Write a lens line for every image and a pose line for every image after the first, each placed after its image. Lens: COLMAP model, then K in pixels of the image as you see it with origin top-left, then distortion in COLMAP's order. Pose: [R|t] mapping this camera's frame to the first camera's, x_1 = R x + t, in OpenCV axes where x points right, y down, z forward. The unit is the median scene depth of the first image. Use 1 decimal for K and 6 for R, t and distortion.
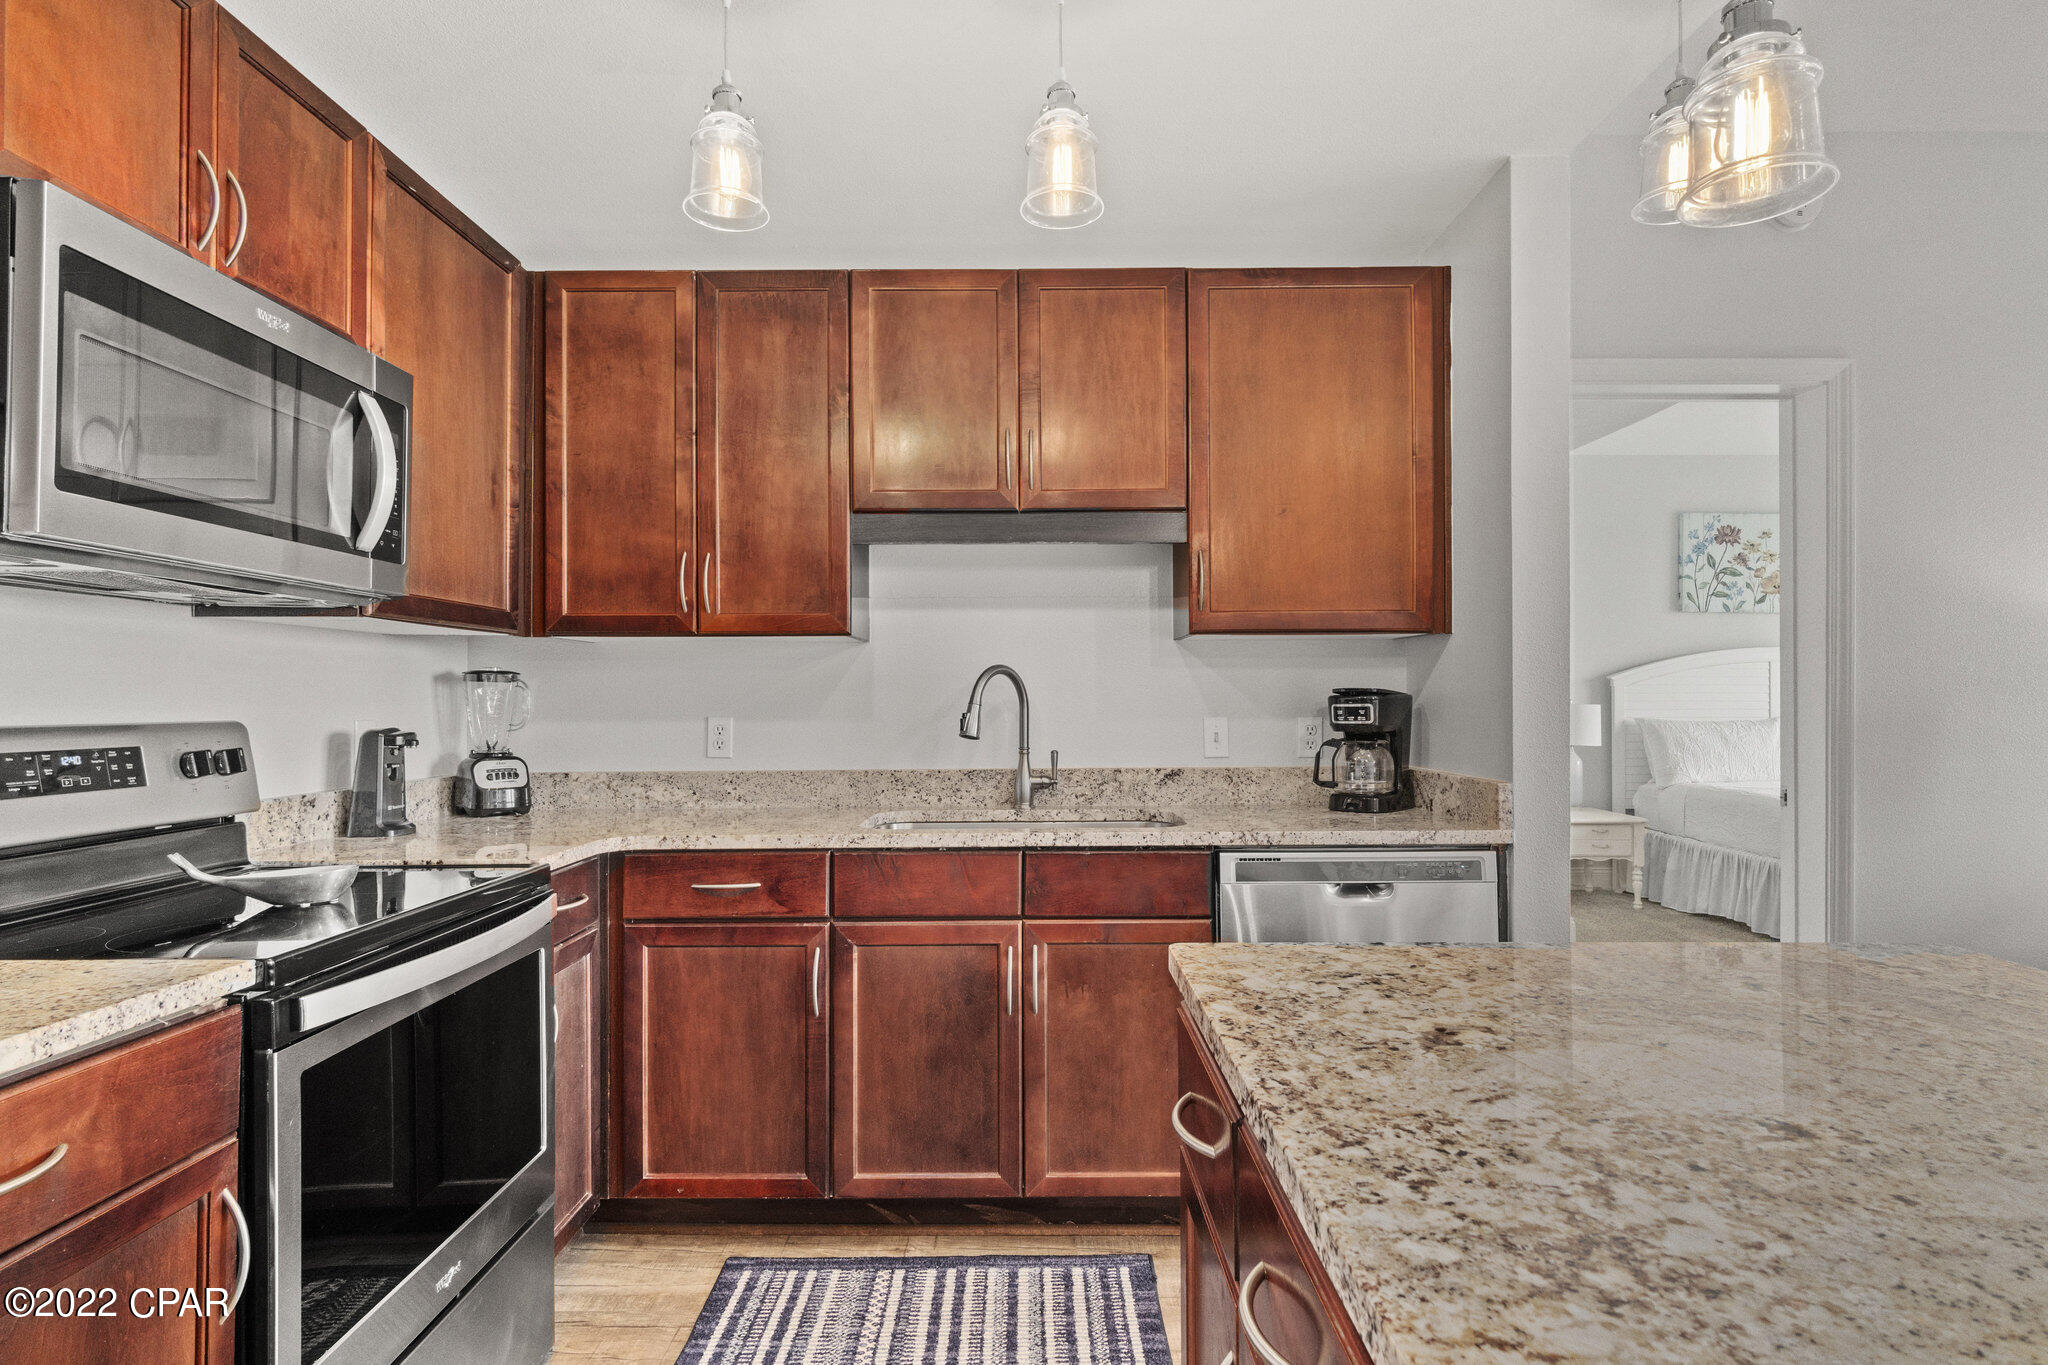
lens RADIAL K [[1076.3, 0, 1032.3], [0, 1076.3, 689.4], [0, 0, 1]] dist [0.001686, -0.001516]
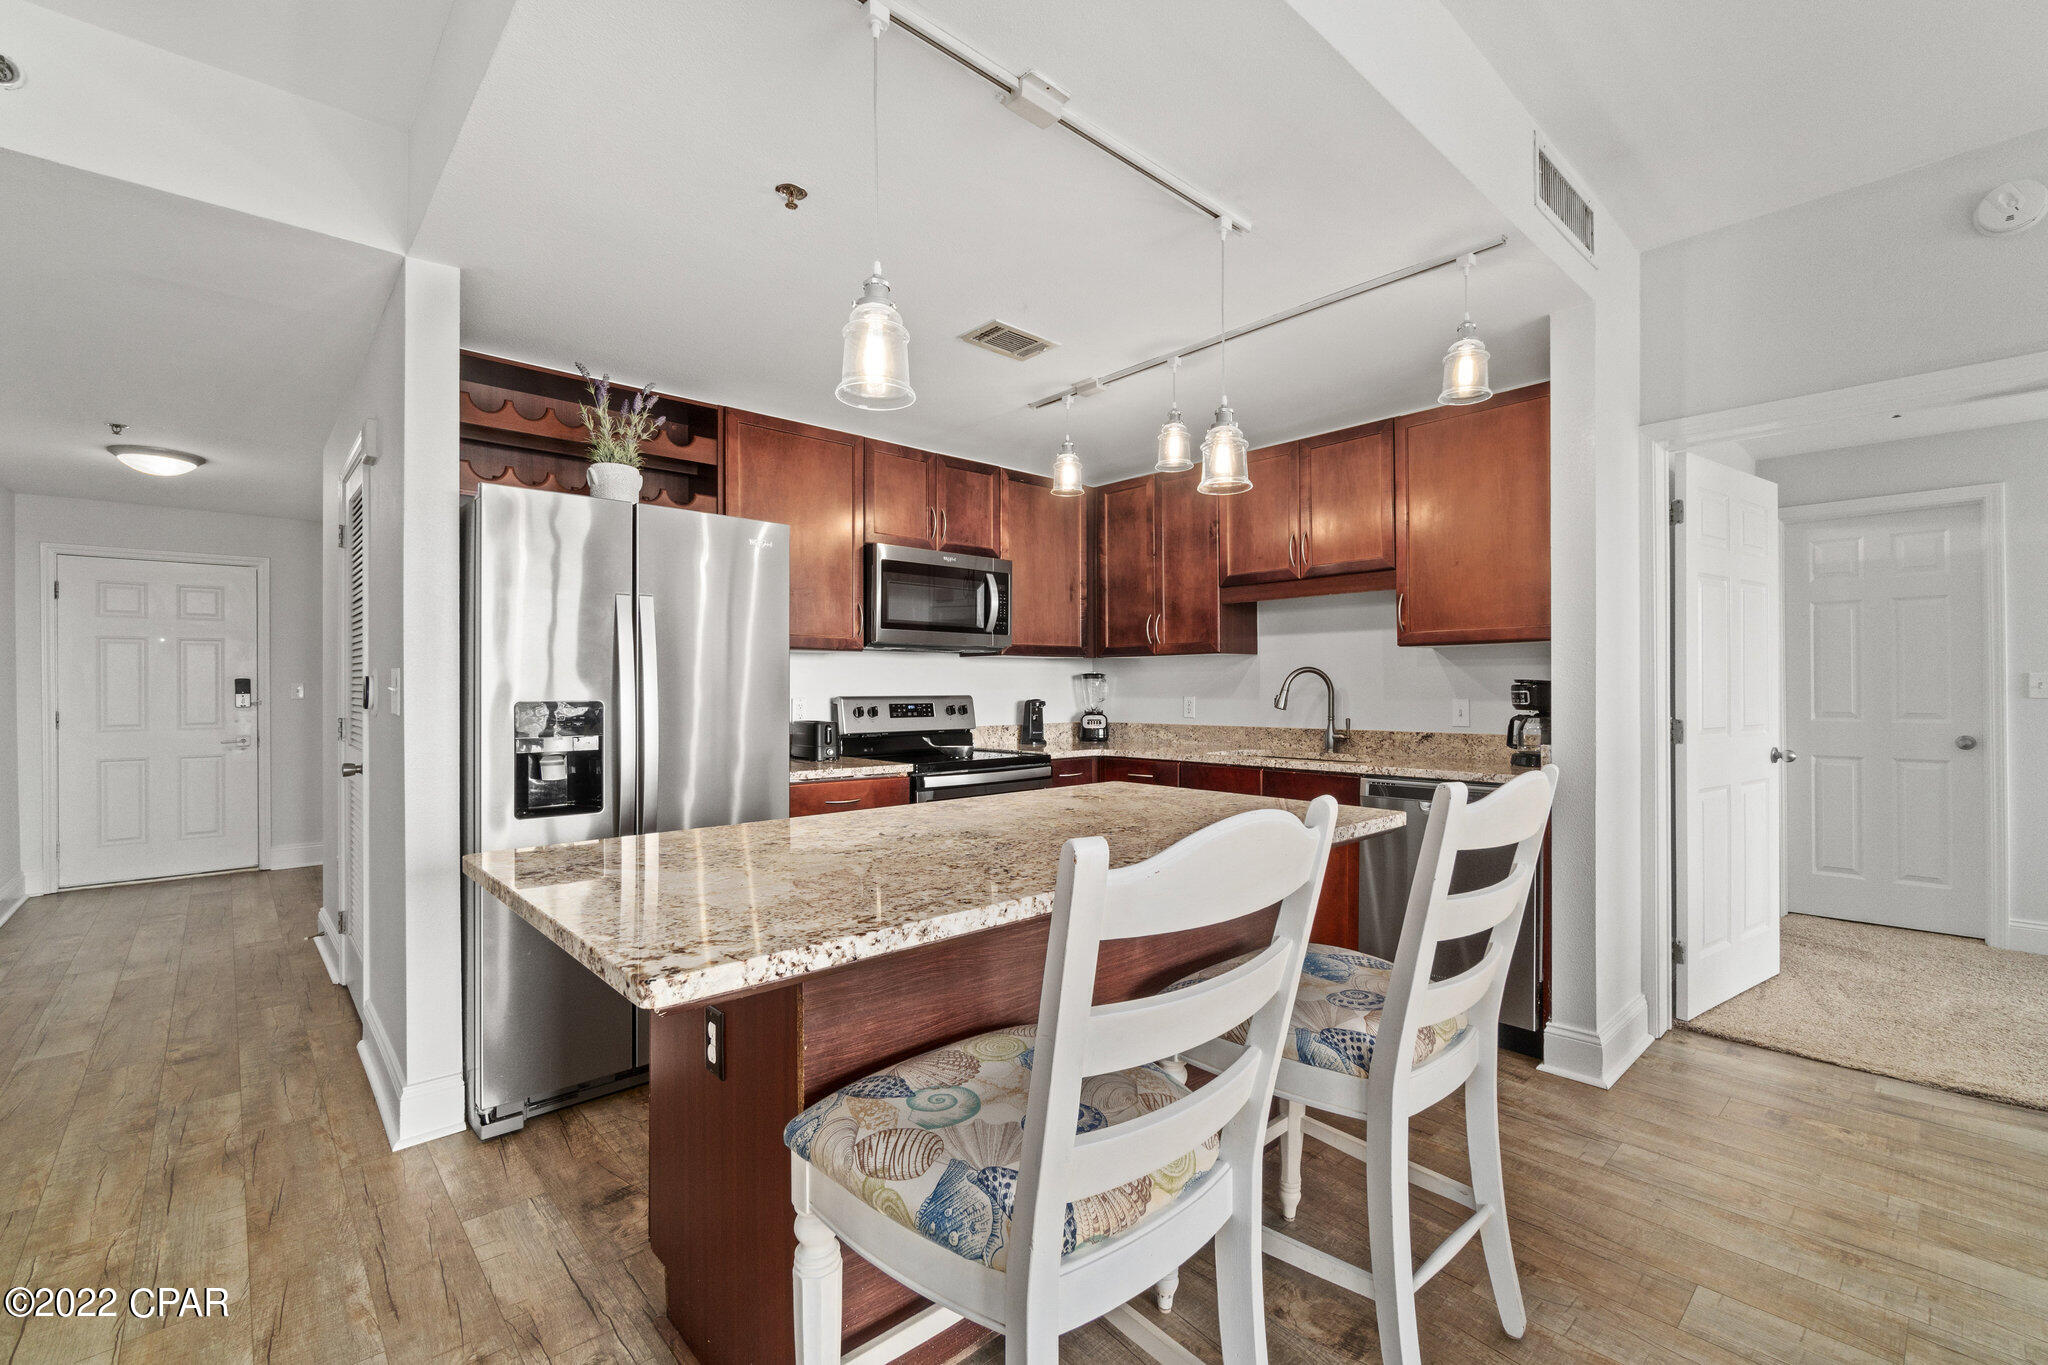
lens RADIAL K [[886.9, 0, 1034.0], [0, 886.9, 677.7], [0, 0, 1]] dist [-0.006092, 0.002187]
pose [[0.676485, -0.006656, -0.736426, 0.740125], [0.007954, 0.999967, -0.001731, -0.007056], [0.736413, -0.004687, 0.676516, -0.281984]]
